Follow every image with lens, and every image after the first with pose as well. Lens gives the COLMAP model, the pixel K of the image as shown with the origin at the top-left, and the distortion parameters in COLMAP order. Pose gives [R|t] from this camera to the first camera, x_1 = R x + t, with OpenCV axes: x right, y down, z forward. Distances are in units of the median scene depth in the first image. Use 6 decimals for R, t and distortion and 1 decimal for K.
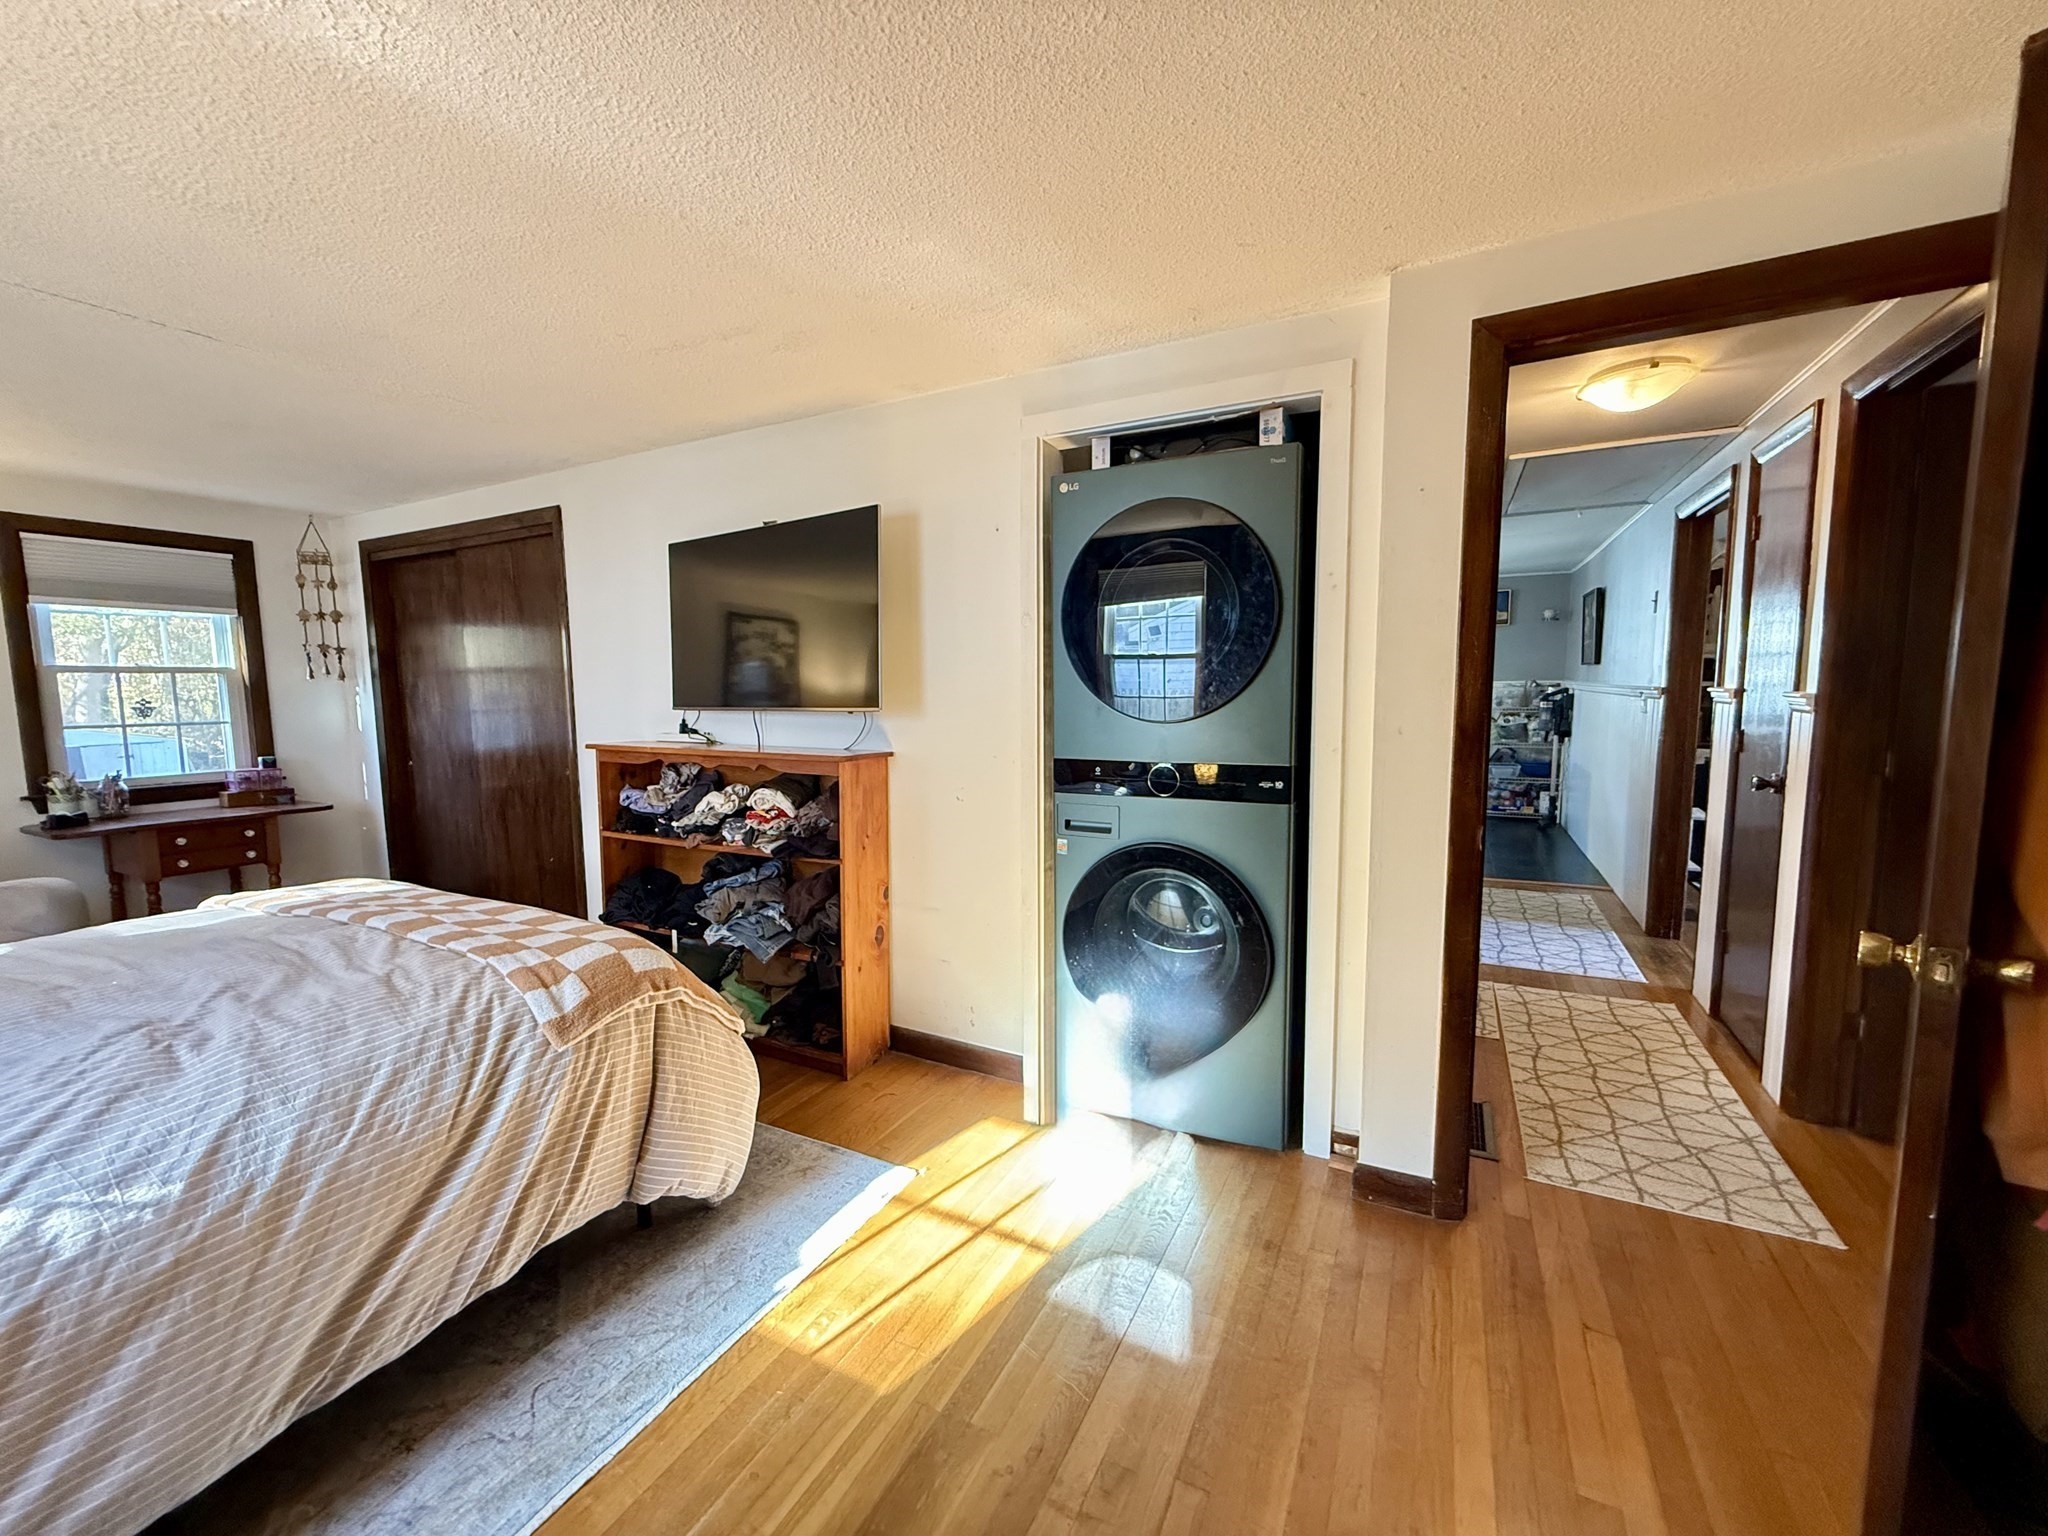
lens RADIAL K [[815.9, 0, 1016.6], [0, 815.9, 766.7], [0, 0, 1]] dist [-0.000338, 0.000236]
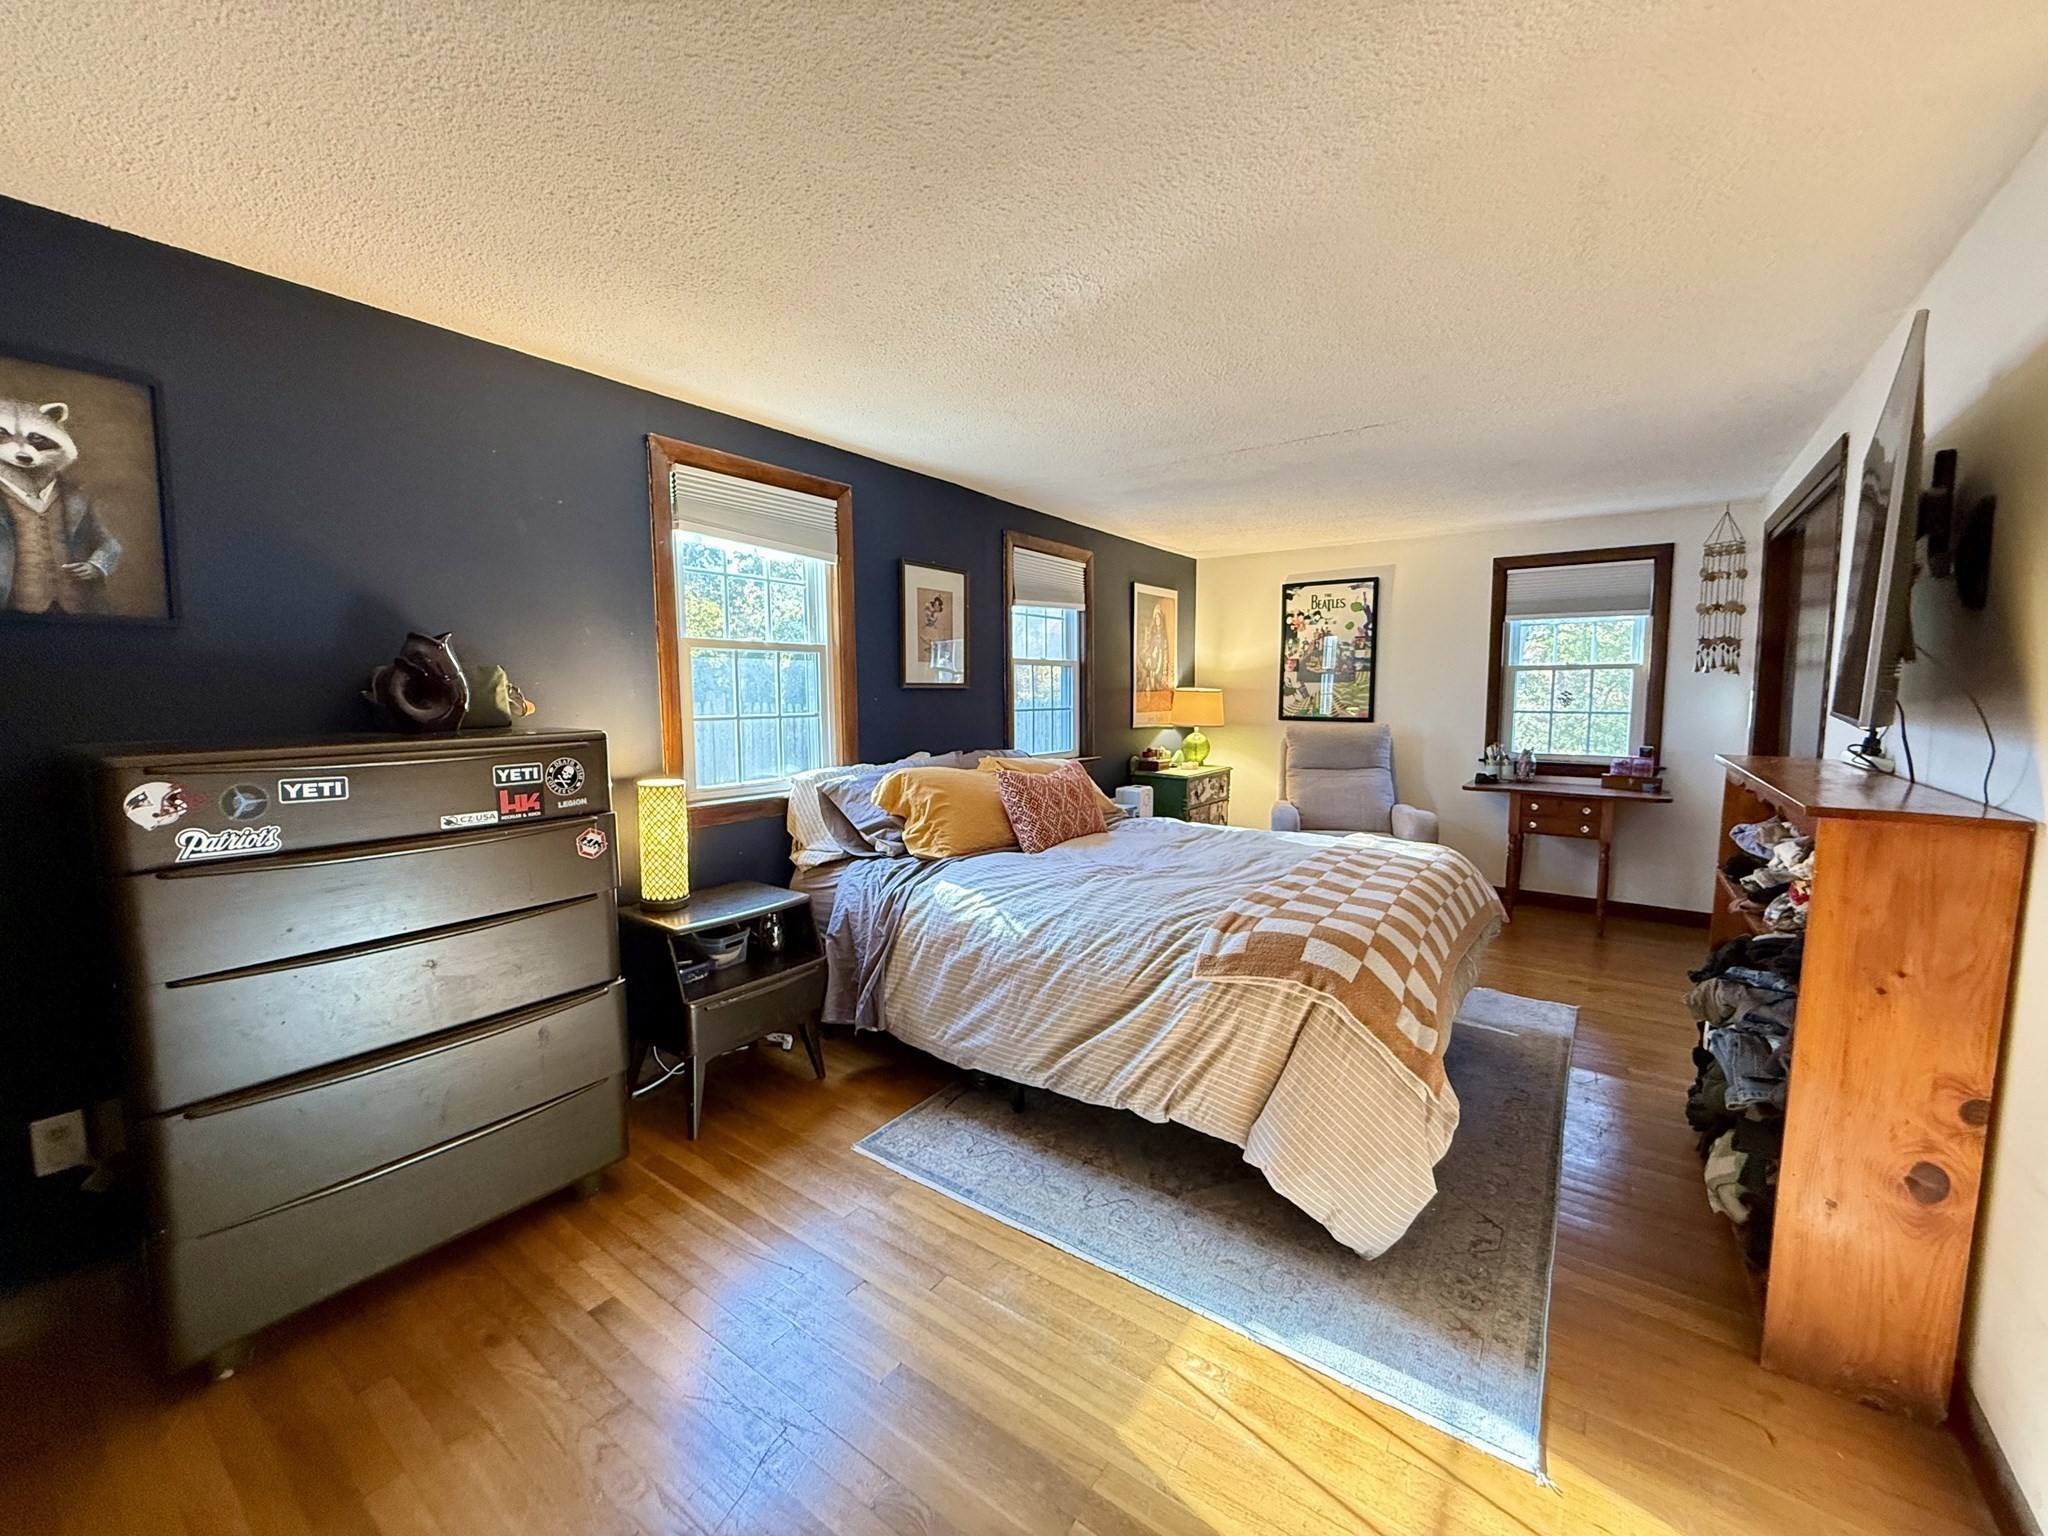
lens RADIAL K [[815.9, 0, 1019.6], [0, 815.9, 767.8], [0, 0, 1]] dist [-0.000338, 0.000236]
pose [[-0.142150, 0.103593, -0.984409, 0.587865], [-0.093557, 0.988650, 0.117549, -0.077635], [0.985414, 0.108808, -0.130845, 0.773675]]
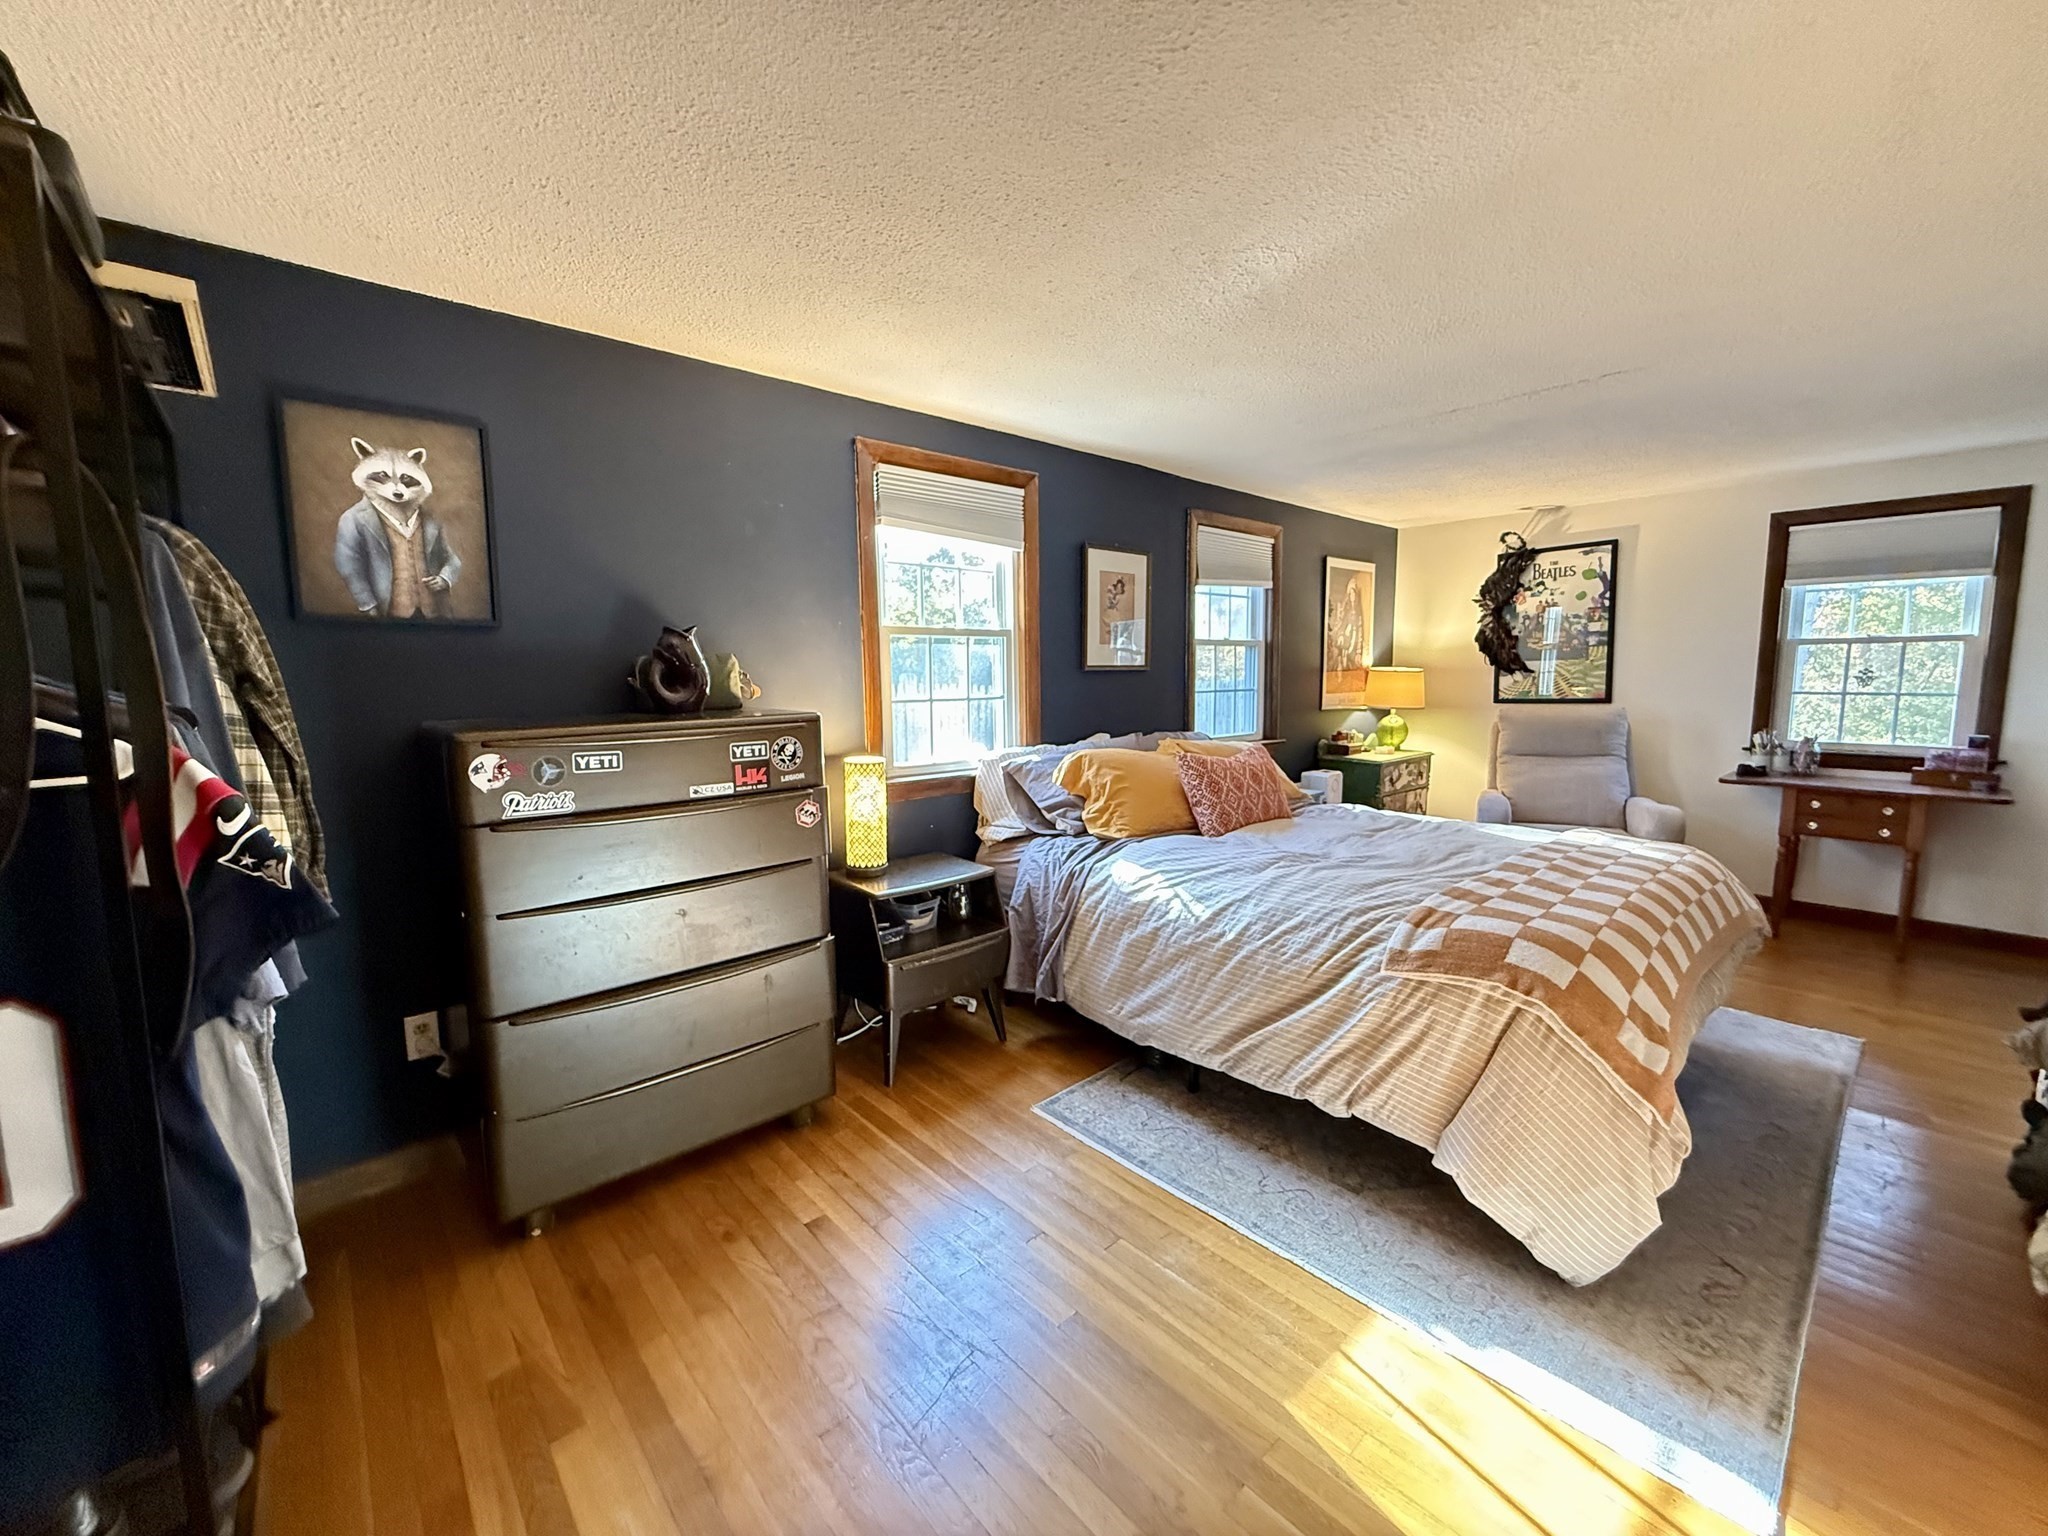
lens RADIAL K [[815.9, 0, 1020.1], [0, 815.9, 768.1], [0, 0, 1]] dist [-0.000338, 0.000236]
pose [[-0.350460, 0.123577, -0.928389, 0.618300], [-0.080040, 0.983679, 0.161151, -0.084617], [0.933151, 0.130786, -0.334849, 0.773053]]
